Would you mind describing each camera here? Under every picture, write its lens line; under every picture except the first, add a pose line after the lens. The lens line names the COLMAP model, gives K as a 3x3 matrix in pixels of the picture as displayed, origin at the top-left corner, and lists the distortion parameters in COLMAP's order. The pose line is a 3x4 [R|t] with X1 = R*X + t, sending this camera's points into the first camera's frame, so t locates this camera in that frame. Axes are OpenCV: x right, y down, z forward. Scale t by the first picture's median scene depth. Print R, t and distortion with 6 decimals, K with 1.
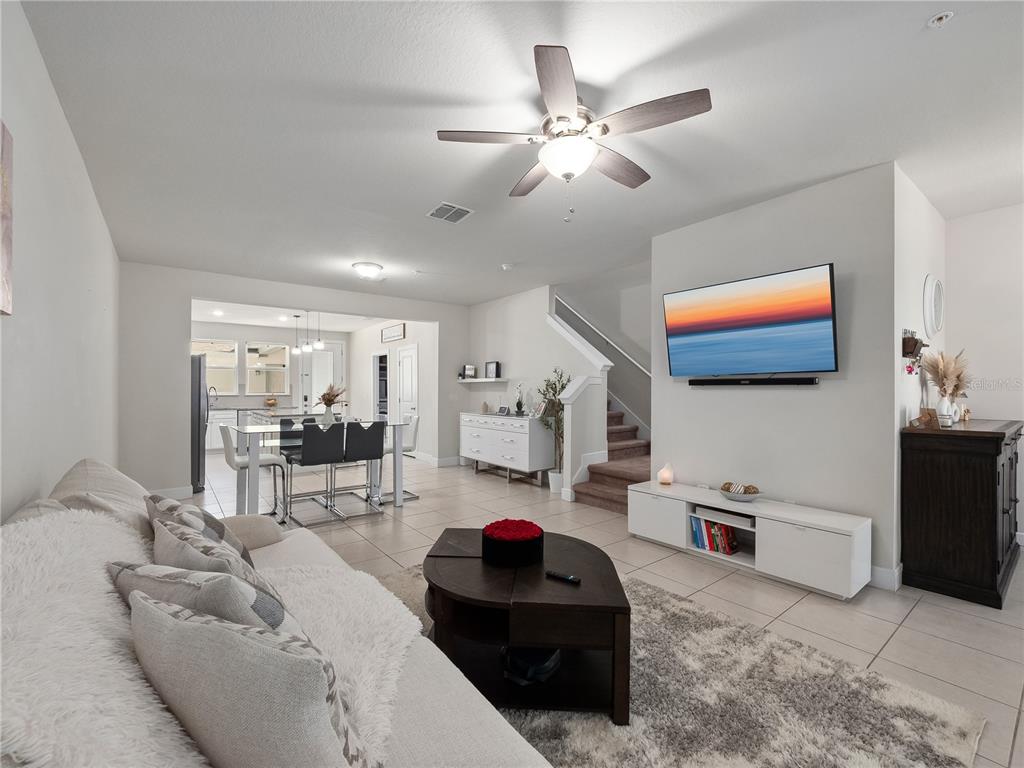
lens RADIAL K [[444.0, 0, 512.6], [0, 444.0, 398.1], [0, 0, 1]] dist [0.000774, 0.000198]
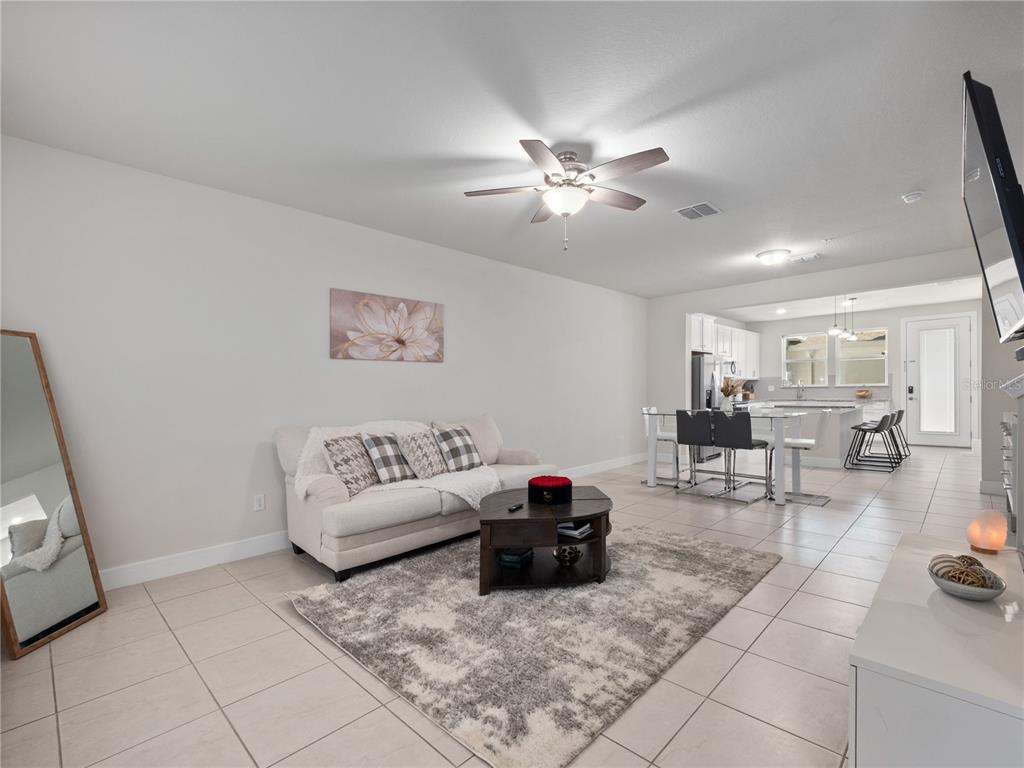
lens RADIAL K [[469.0, 0, 514.9], [0, 469.0, 399.7], [0, 0, 1]] dist [-0.000279, -0.000222]
pose [[0.148094, 0.019740, -0.988776, 0.485838], [-0.001042, 0.999803, 0.019804, 0.003671], [0.988973, -0.001903, 0.148086, 0.225139]]
